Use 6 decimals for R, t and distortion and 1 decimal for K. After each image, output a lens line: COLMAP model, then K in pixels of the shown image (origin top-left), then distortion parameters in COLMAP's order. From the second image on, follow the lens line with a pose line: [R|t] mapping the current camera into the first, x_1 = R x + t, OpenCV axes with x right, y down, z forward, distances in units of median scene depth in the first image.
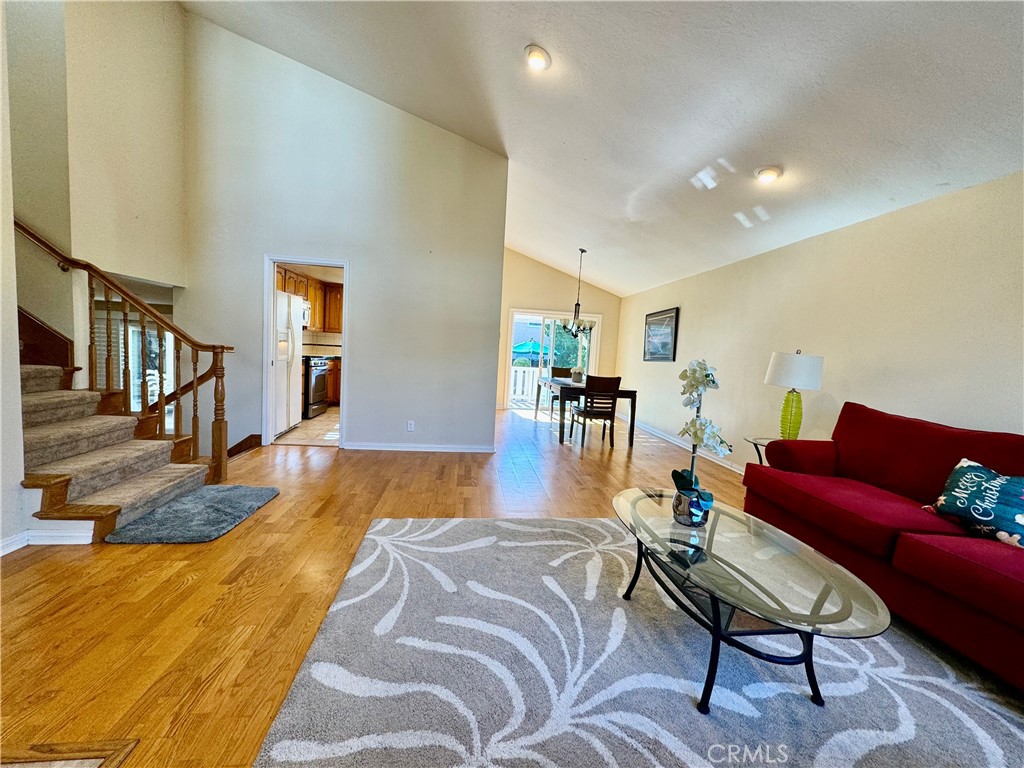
lens RADIAL K [[407.6, 0, 511.2], [0, 407.6, 383.6], [0, 0, 1]] dist [-0.001524, 0.000612]
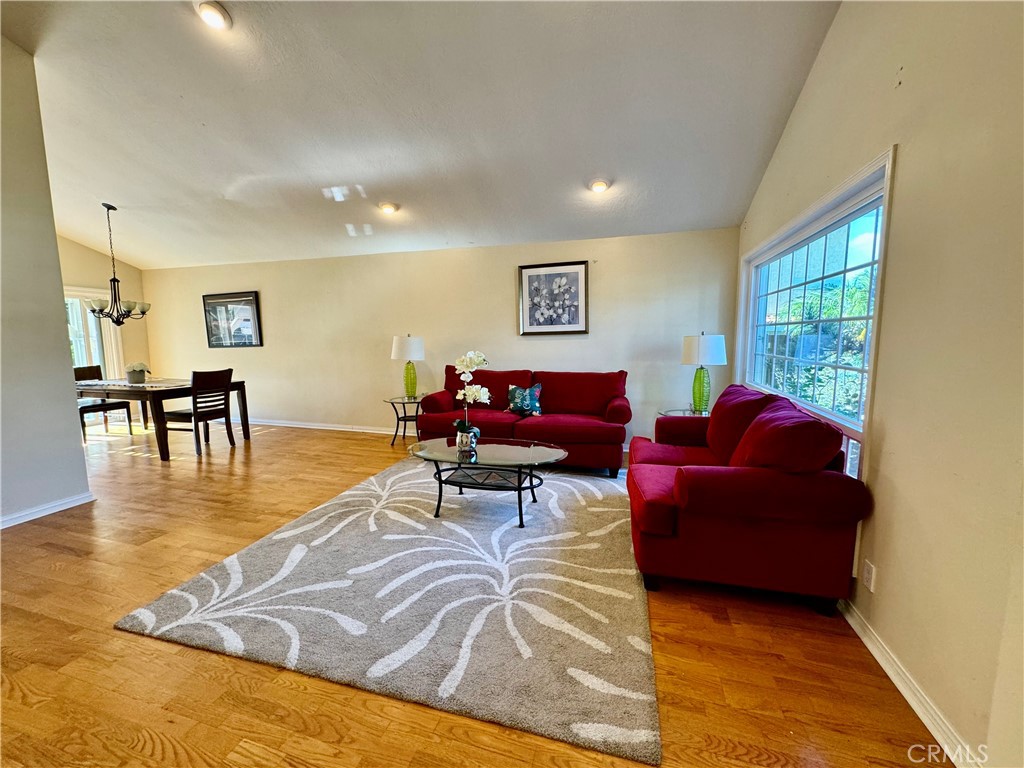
lens RADIAL K [[407.6, 0, 508.9], [0, 407.6, 383.9], [0, 0, 1]] dist [-0.001524, 0.000612]
pose [[0.390639, -0.165283, 0.905584, -0.701040], [0.100950, 0.985507, 0.136324, -0.095779], [-0.914992, 0.038165, 0.401663, 0.126229]]
